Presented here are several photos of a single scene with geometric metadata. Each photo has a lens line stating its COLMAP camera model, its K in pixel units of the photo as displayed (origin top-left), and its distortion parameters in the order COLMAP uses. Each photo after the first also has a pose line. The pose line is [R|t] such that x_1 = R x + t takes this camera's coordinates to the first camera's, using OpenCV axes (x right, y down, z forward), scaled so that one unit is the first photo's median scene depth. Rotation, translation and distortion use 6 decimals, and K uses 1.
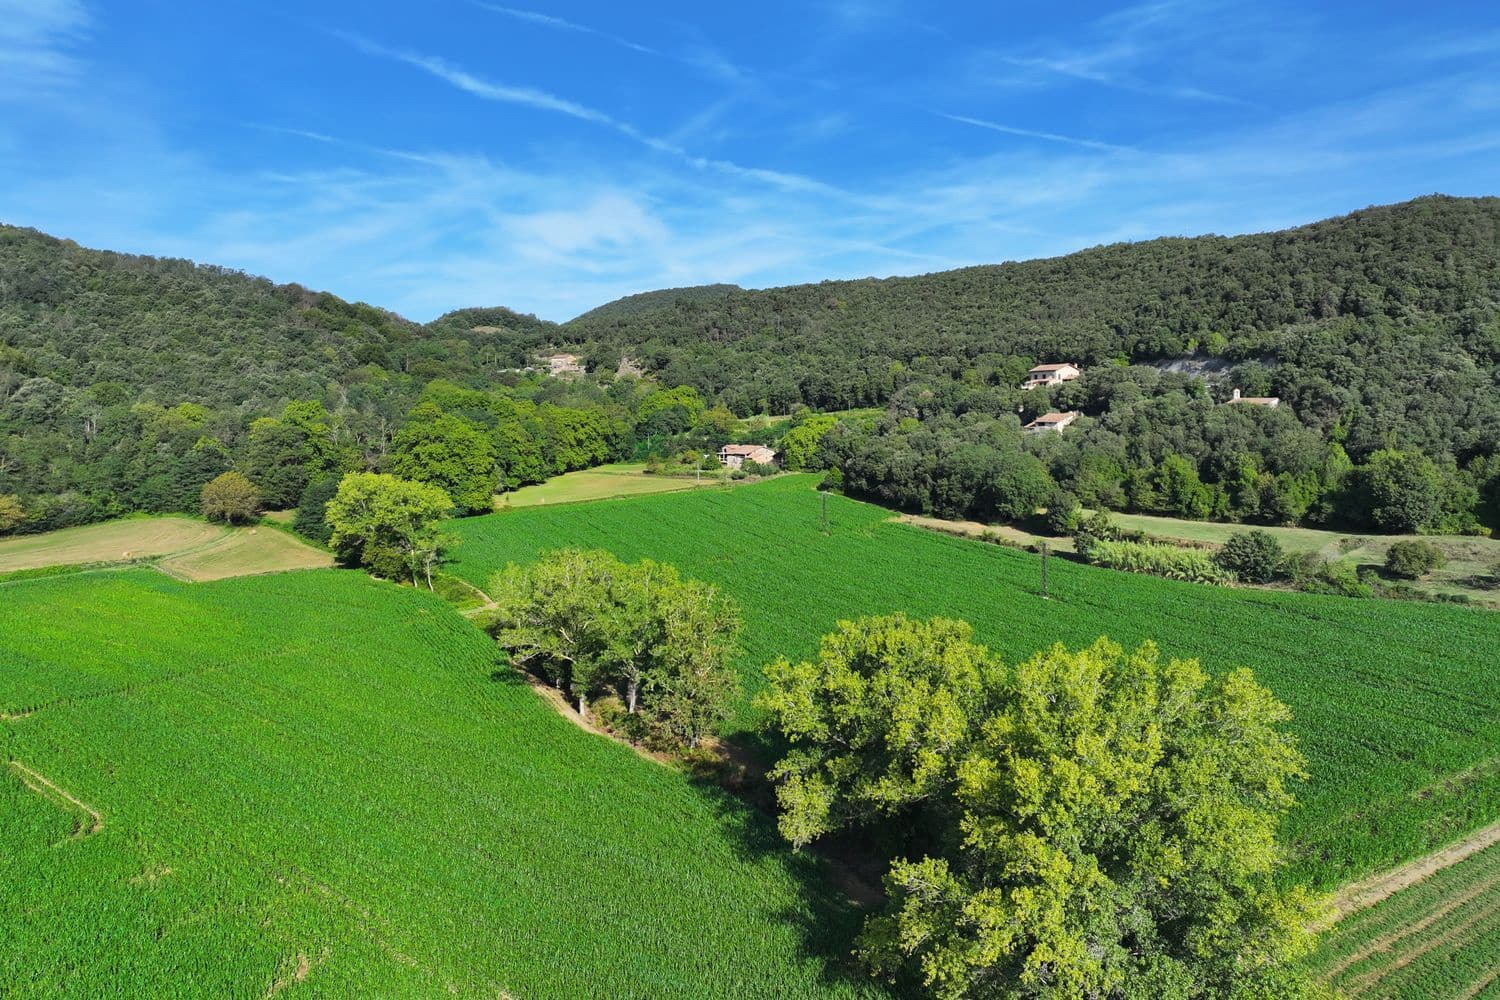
lens RADIAL K [[1046.9, 0, 758.2], [0, 1046.9, 450.8], [0, 0, 1]] dist [0.002803, 0.002096]
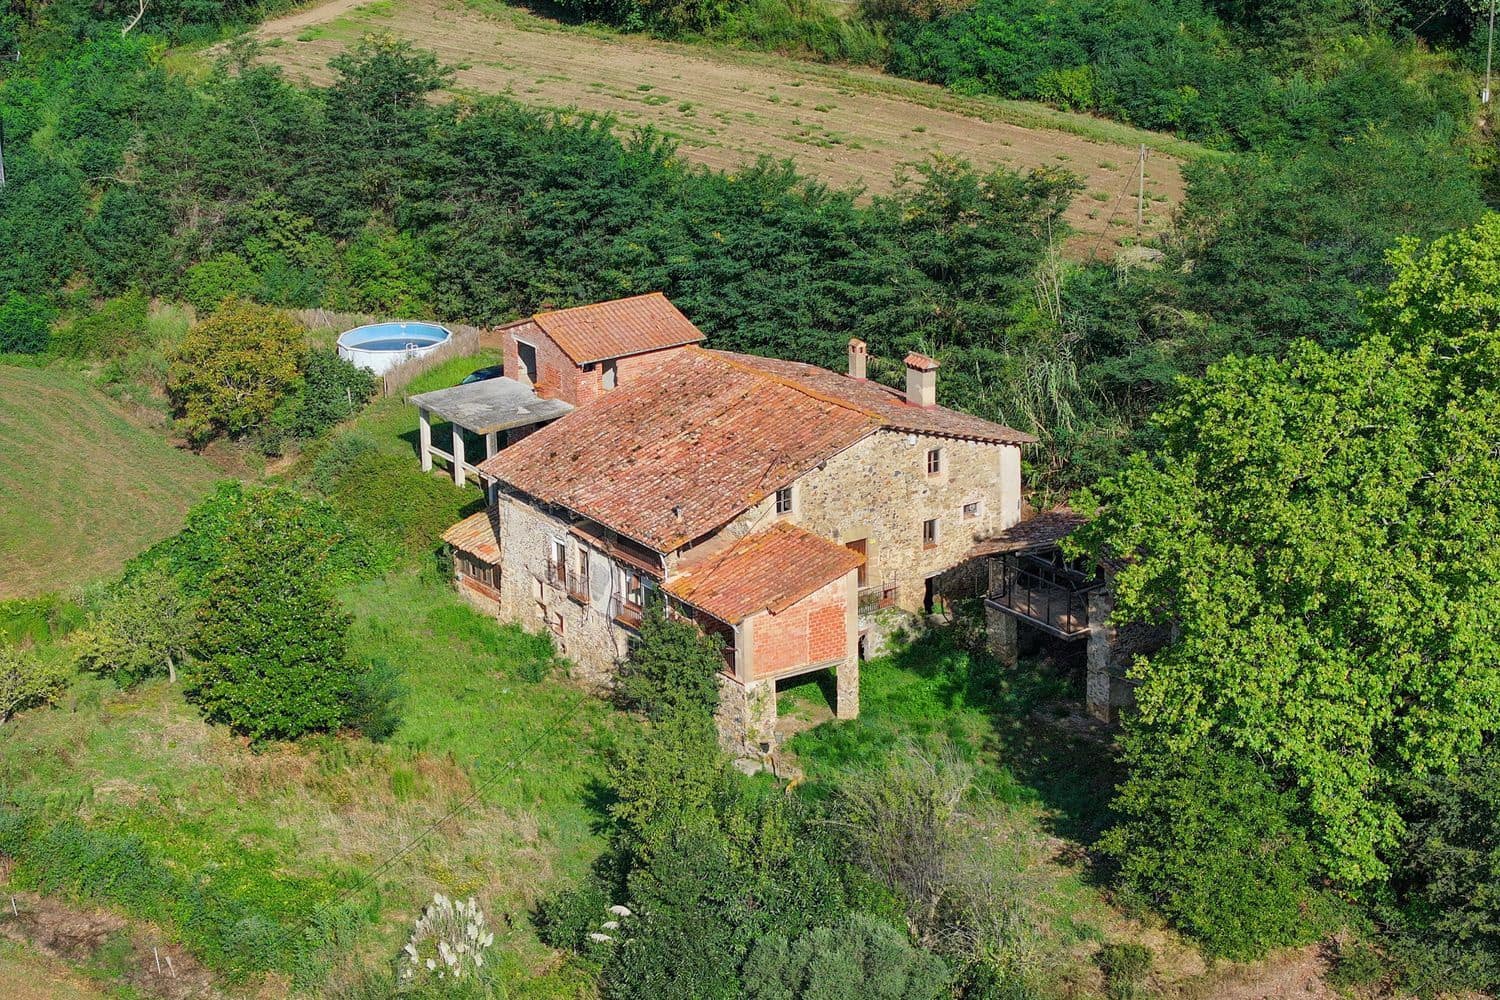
lens RADIAL K [[2994.0, 0, 755.2], [0, 2994.0, 502.1], [0, 0, 1]] dist [-0.133276, 0.000000]
pose [[0.993473, 0.027859, -0.110611, 0.018077], [0.002498, 0.964168, 0.265280, -0.054008], [0.114038, -0.263824, 0.957806, 0.640676]]
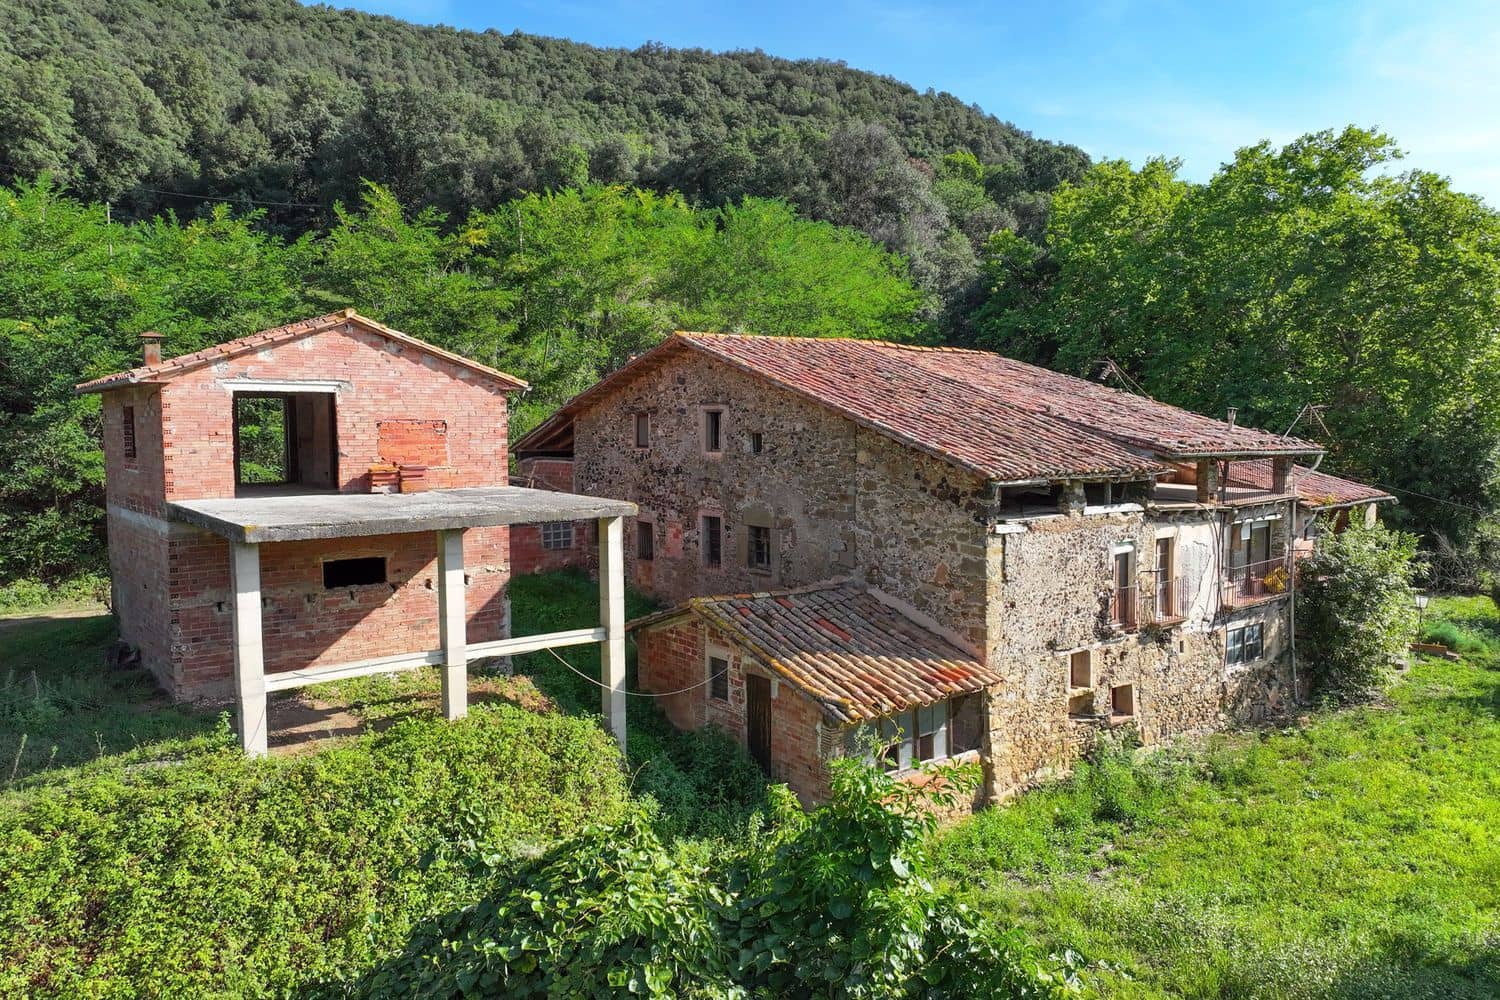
lens RADIAL K [[1049.3, 0, 753.9], [0, 1049.3, 486.3], [0, 0, 1]] dist [0.001531, 0.017653]
pose [[0.036737, -0.052642, 0.997937, -0.063086], [0.052014, 0.997359, 0.050697, 0.000376], [-0.997970, 0.050045, 0.039378, 0.857905]]
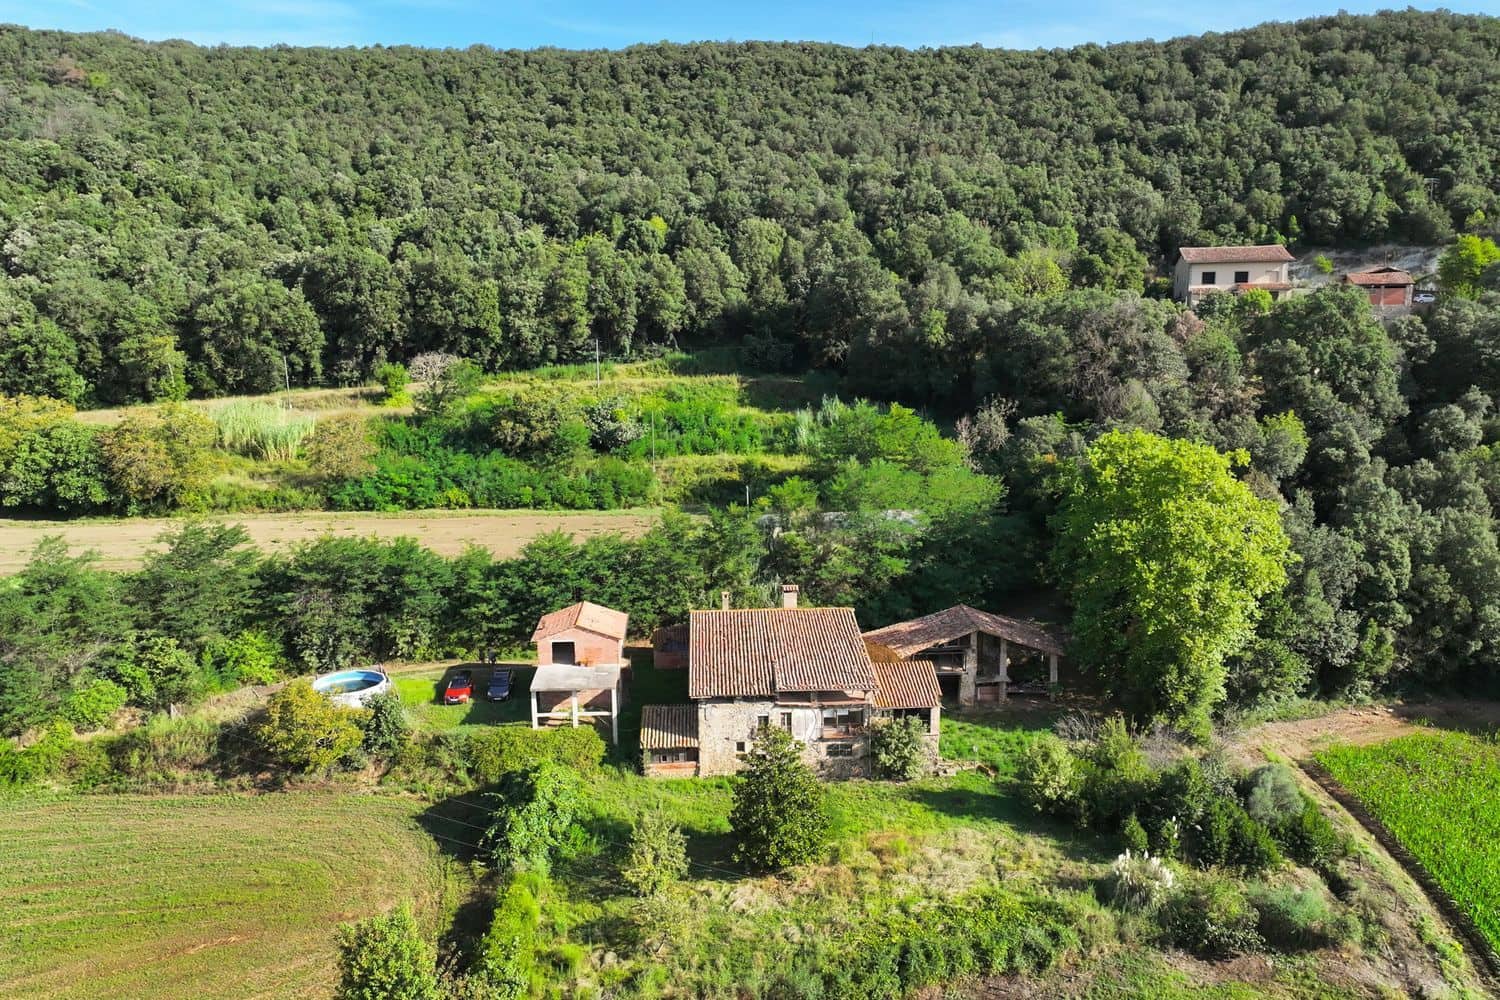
lens RADIAL K [[1049.3, 0, 758.6], [0, 1049.3, 494.7], [0, 0, 1]] dist [0.001531, 0.017653]
pose [[0.612223, -0.130564, 0.779831, -0.127237], [0.037042, 0.989925, 0.136658, -0.043129], [-0.789817, -0.054778, 0.610892, 0.759671]]
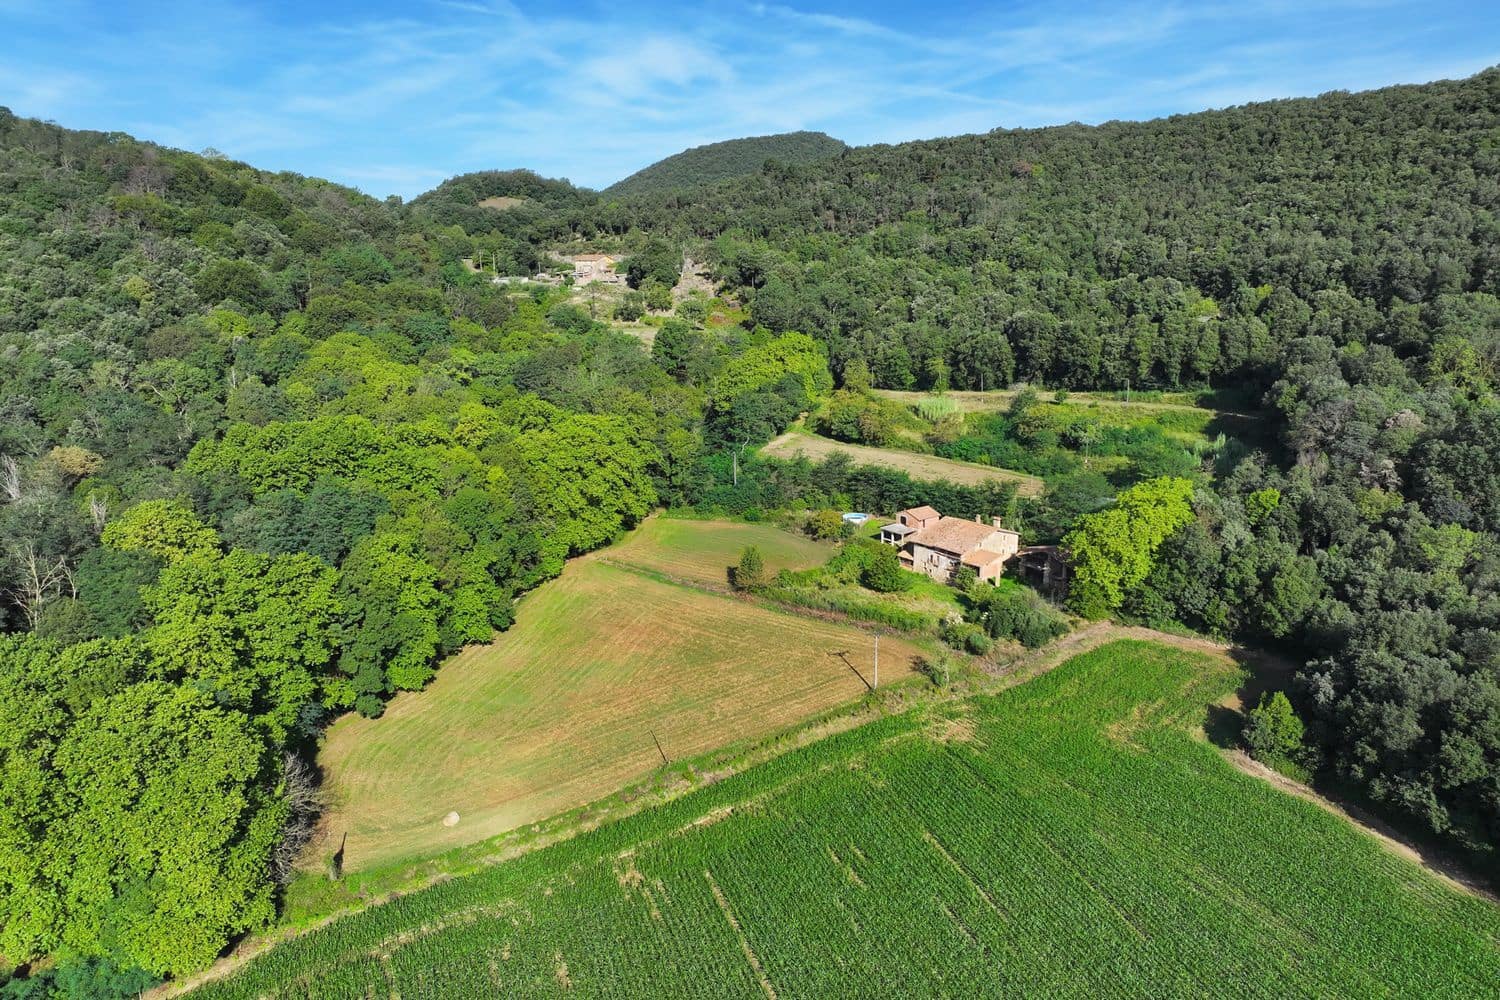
lens RADIAL K [[1049.3, 0, 754.8], [0, 1049.3, 485.5], [0, 0, 1]] dist [0.001531, 0.017653]
pose [[0.997805, 0.010642, -0.065360, -0.058676], [0.000515, 0.985724, 0.168369, -0.082327], [0.066218, -0.168033, 0.983555, 0.472651]]
